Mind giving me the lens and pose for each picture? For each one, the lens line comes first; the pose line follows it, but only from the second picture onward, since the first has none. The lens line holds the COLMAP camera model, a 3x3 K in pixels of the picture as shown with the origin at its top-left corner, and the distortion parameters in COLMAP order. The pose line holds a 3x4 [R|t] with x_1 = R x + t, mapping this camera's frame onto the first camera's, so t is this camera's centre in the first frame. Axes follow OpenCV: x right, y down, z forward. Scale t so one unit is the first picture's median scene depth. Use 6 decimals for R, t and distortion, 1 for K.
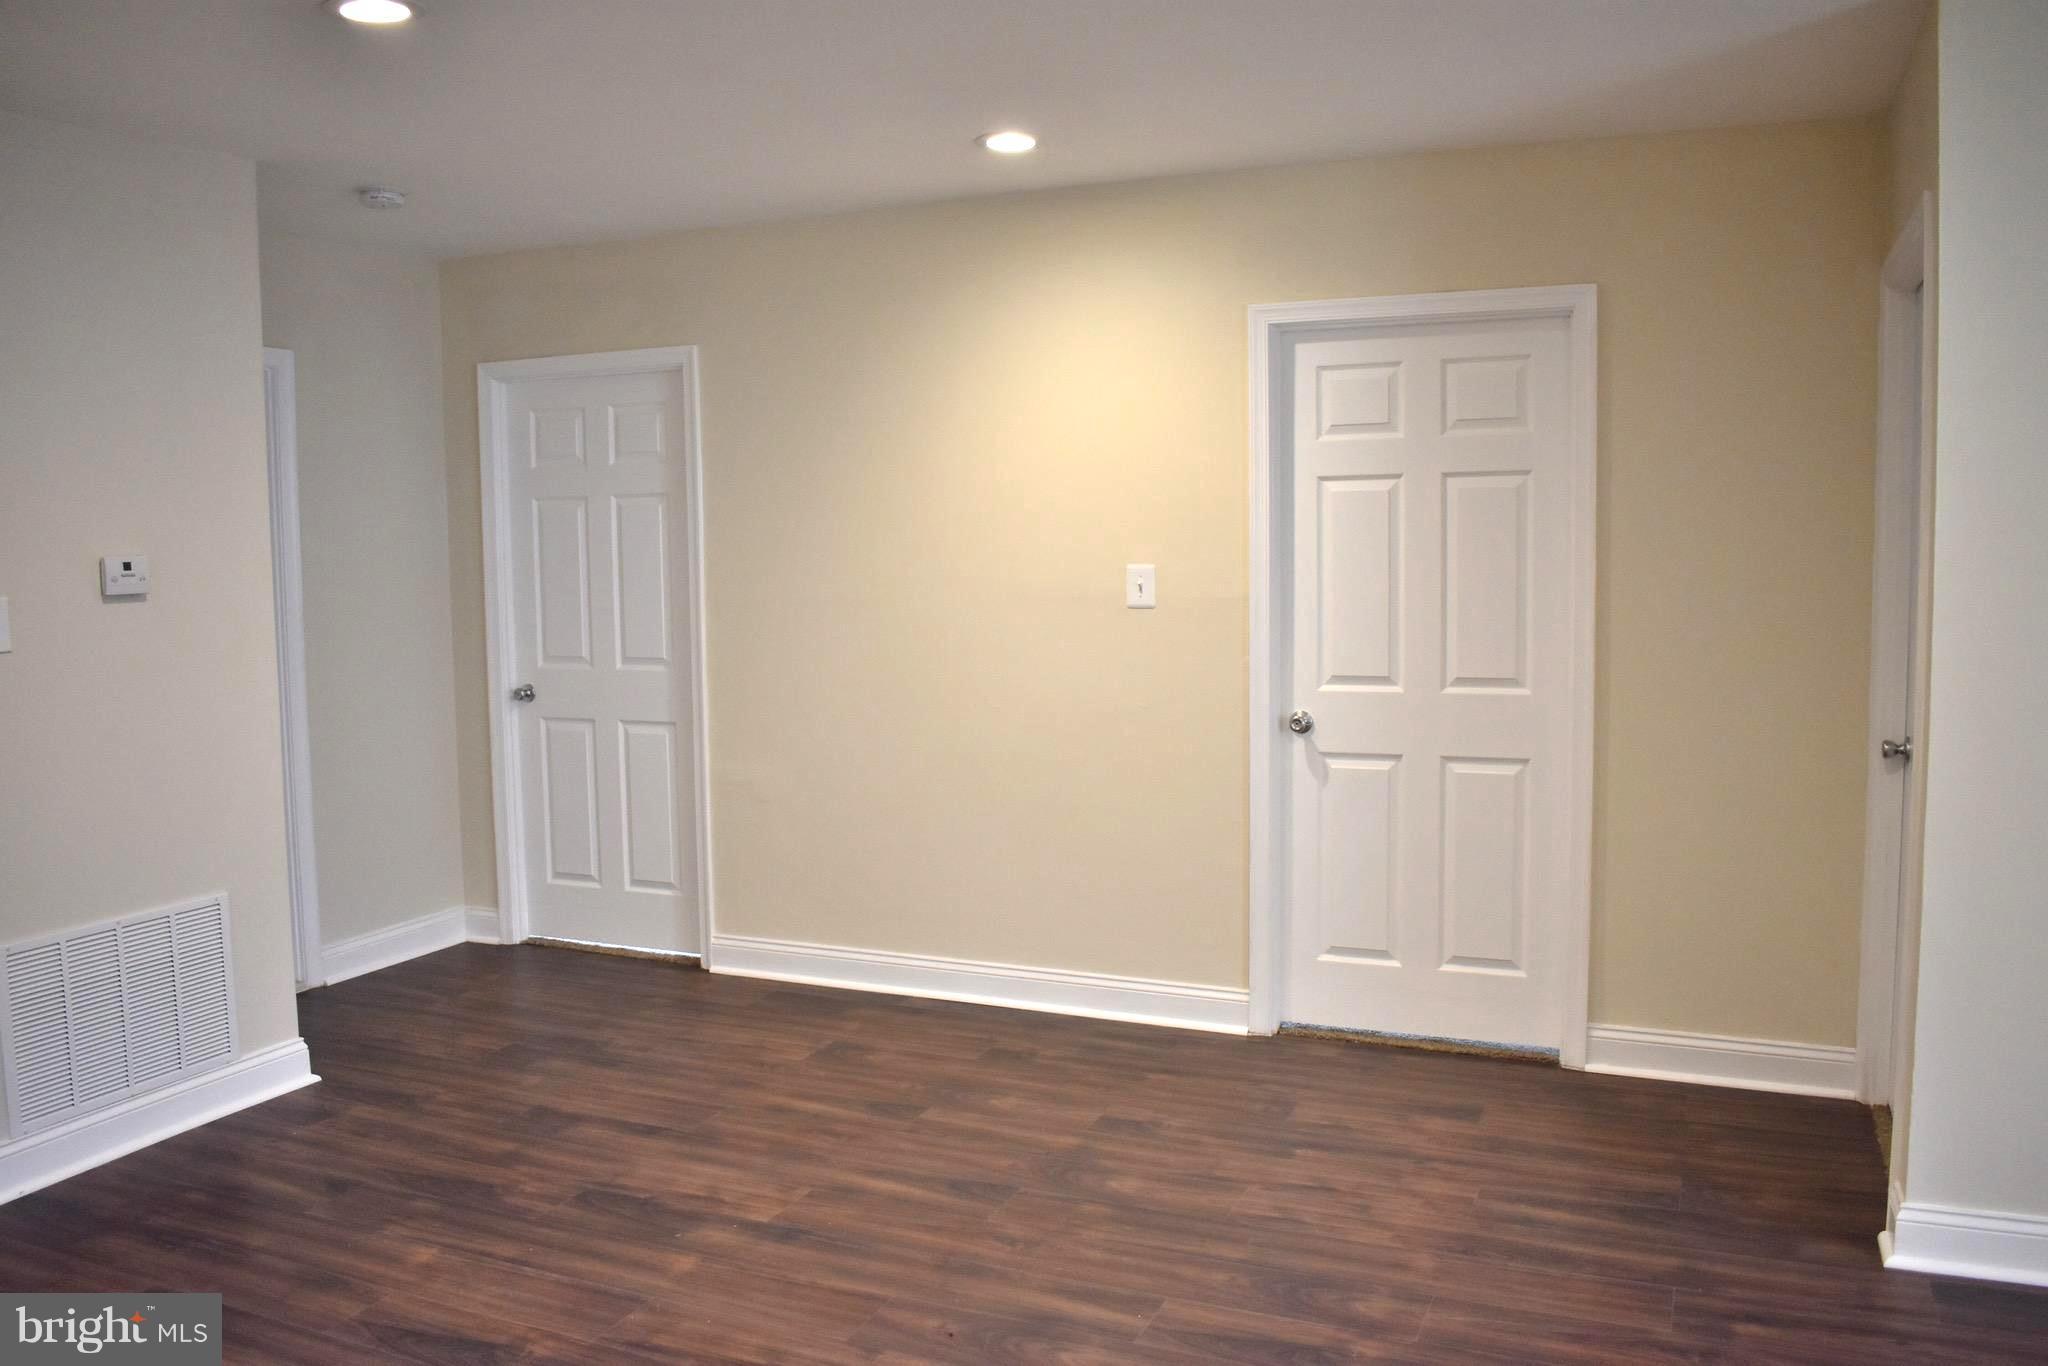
lens RADIAL K [[1610.0, 0, 1026.8], [0, 1610.0, 682.0], [0, 0, 1]] dist [-0.091887, 0.011685]
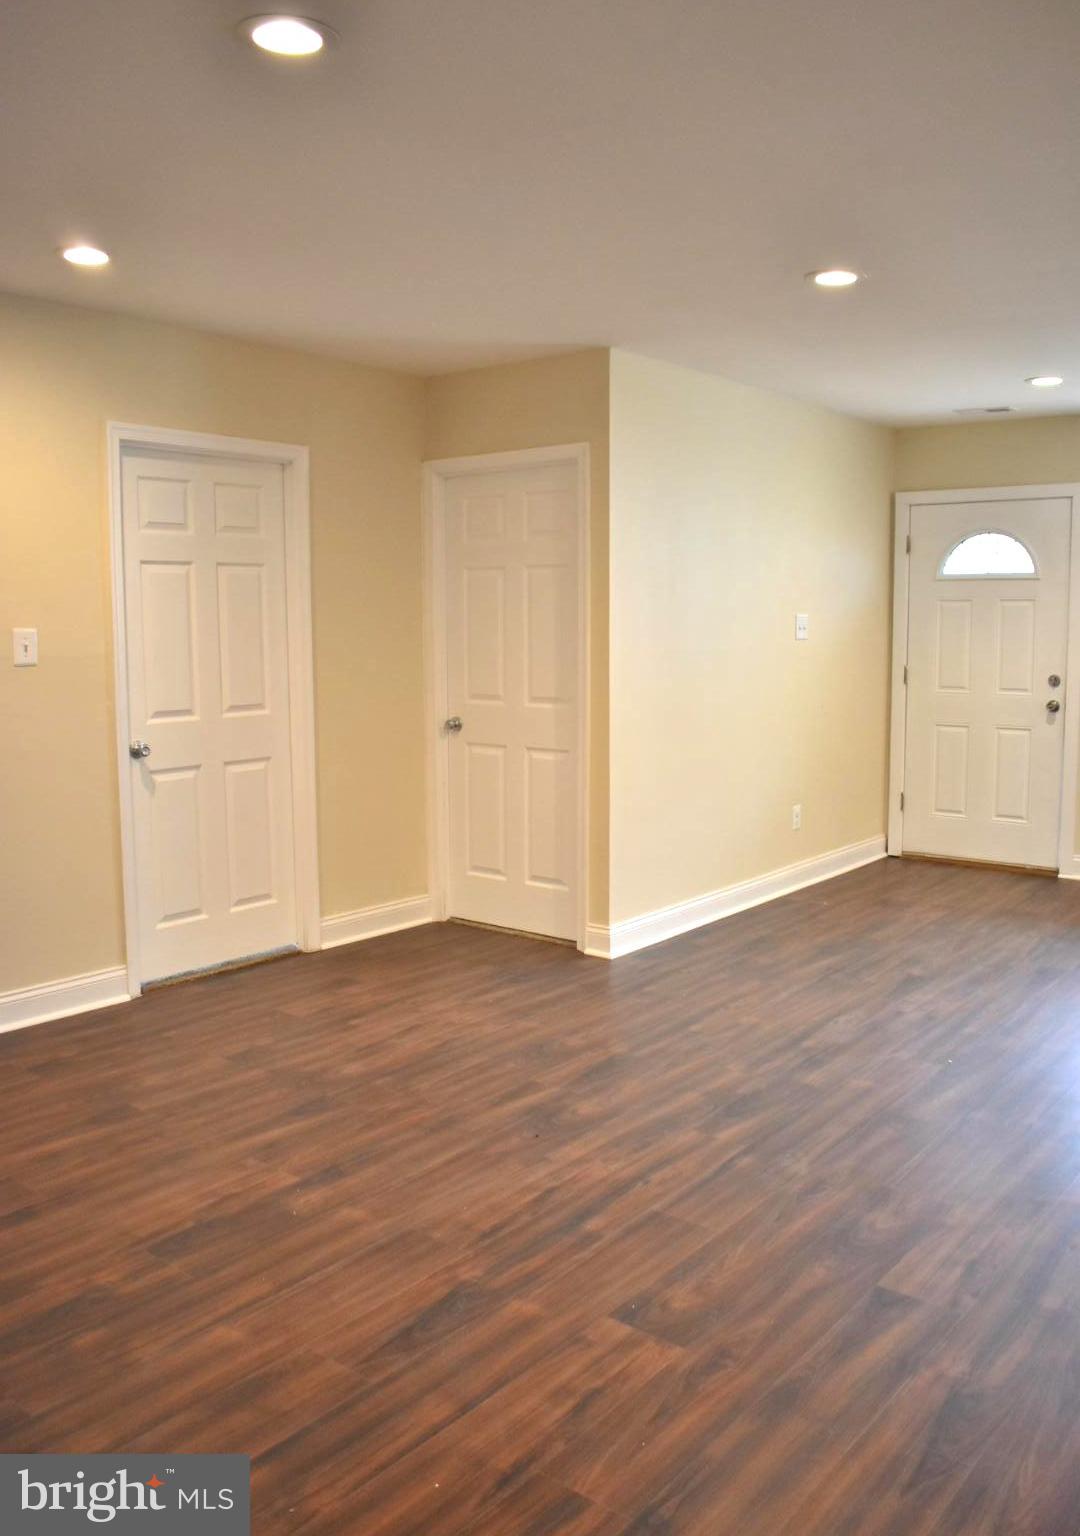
lens RADIAL K [[1268.7, 0, 537.9], [0, 1268.7, 754.8], [0, 0, 1]] dist [-0.076539, -0.004658]
pose [[0.256704, -0.089675, 0.962321, -0.792976], [0.081079, 0.994175, 0.071015, -0.018306], [-0.963083, 0.059794, 0.262480, 0.461005]]
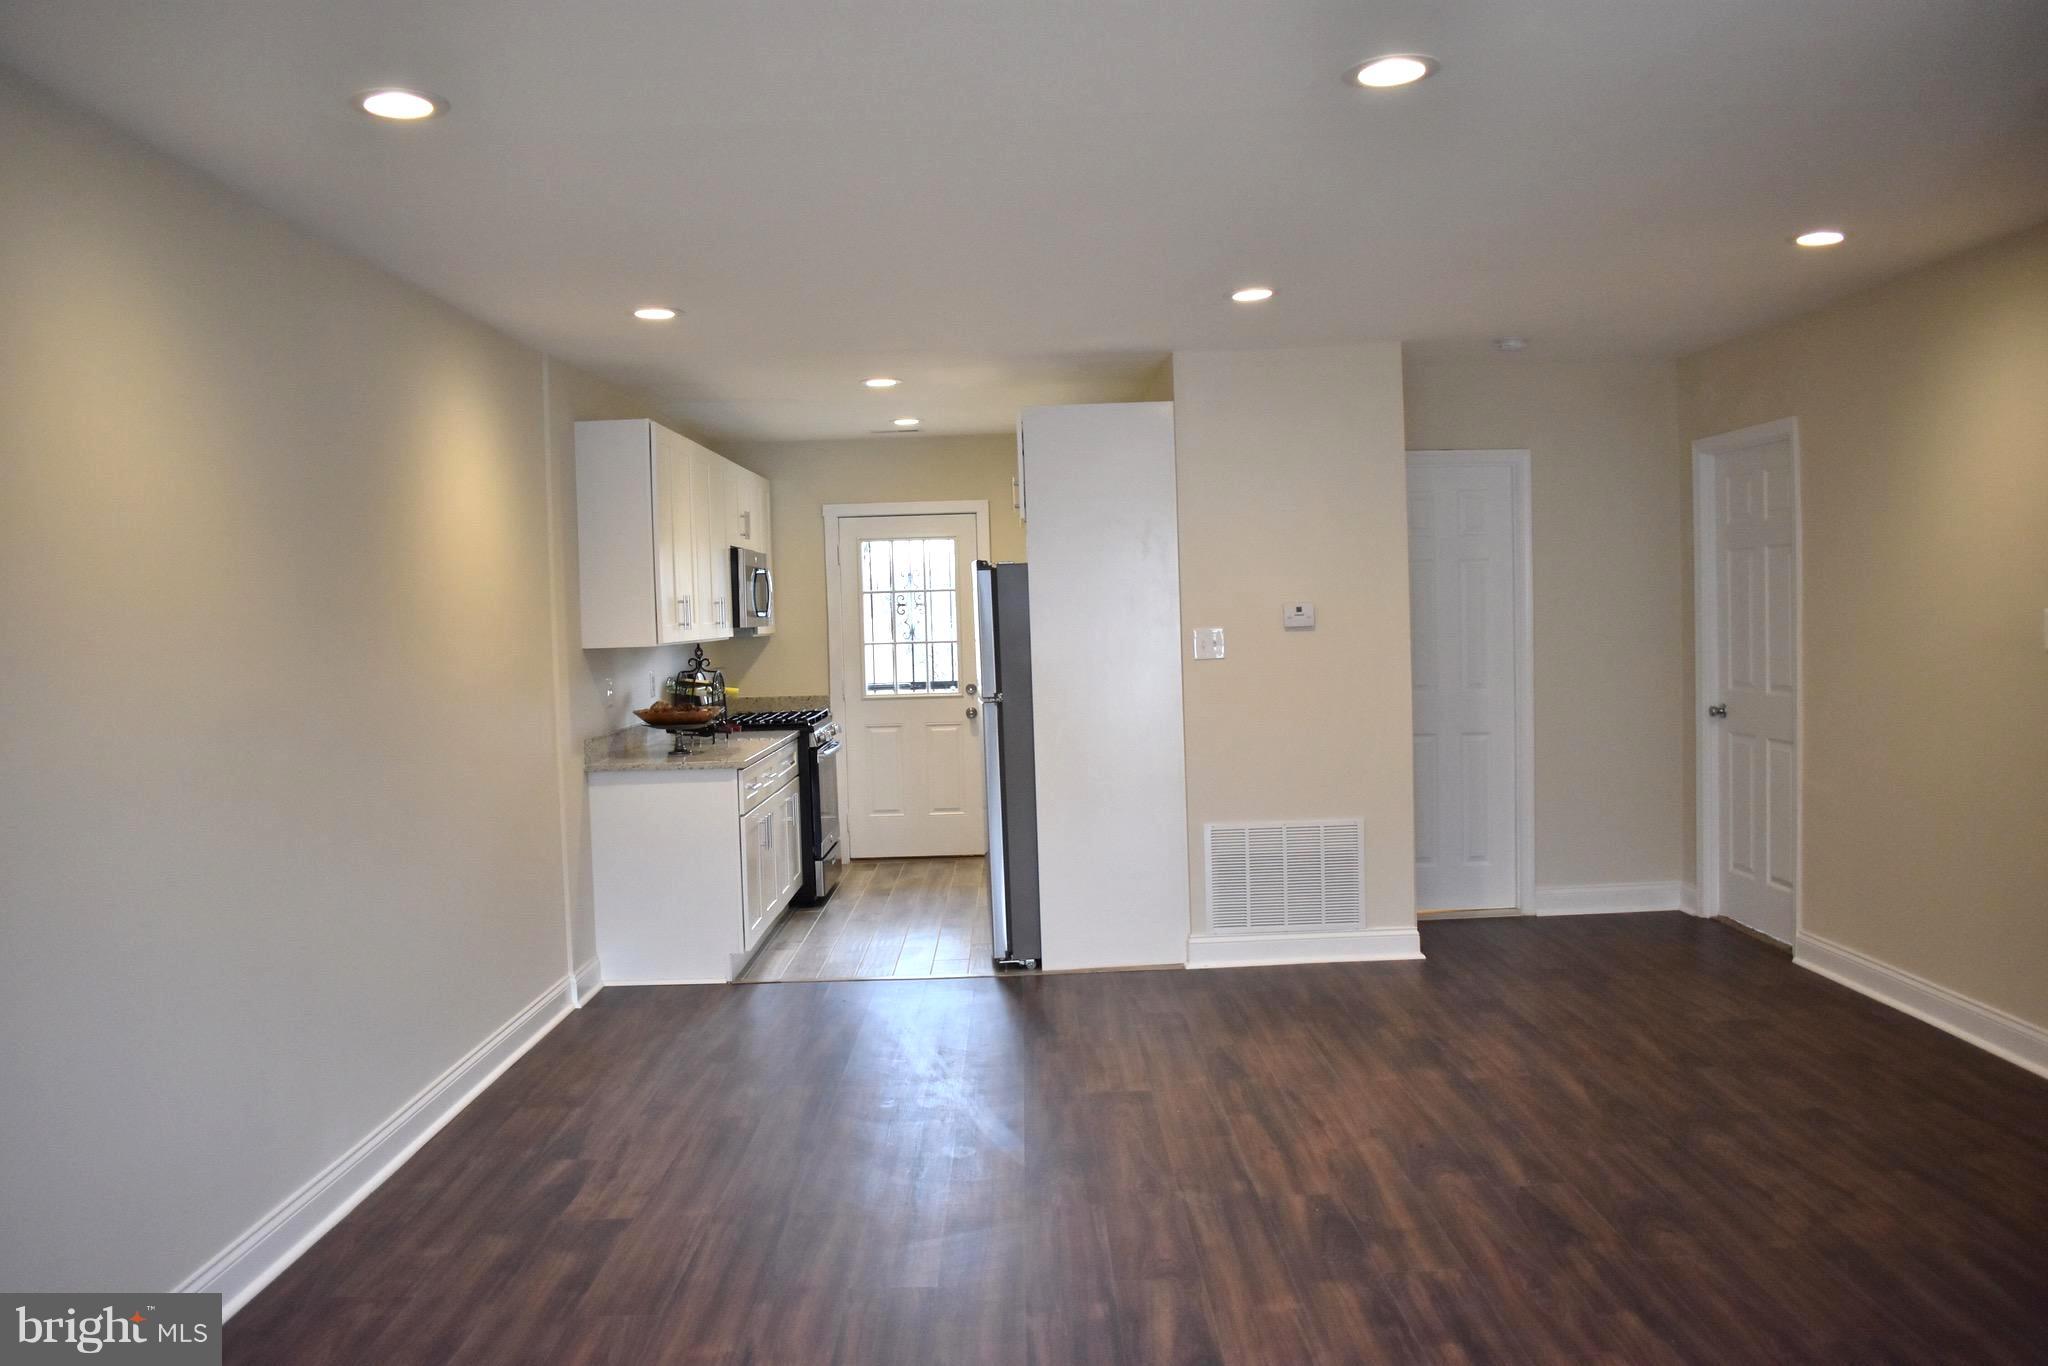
lens RADIAL K [[1610.0, 0, 1029.5], [0, 1610.0, 691.2], [0, 0, 1]] dist [-0.091887, 0.011685]
pose [[0.408664, 0.045559, -0.911547, 0.764072], [-0.054322, 0.998197, 0.025537, -0.013872], [0.911067, 0.039081, 0.410402, 0.043694]]
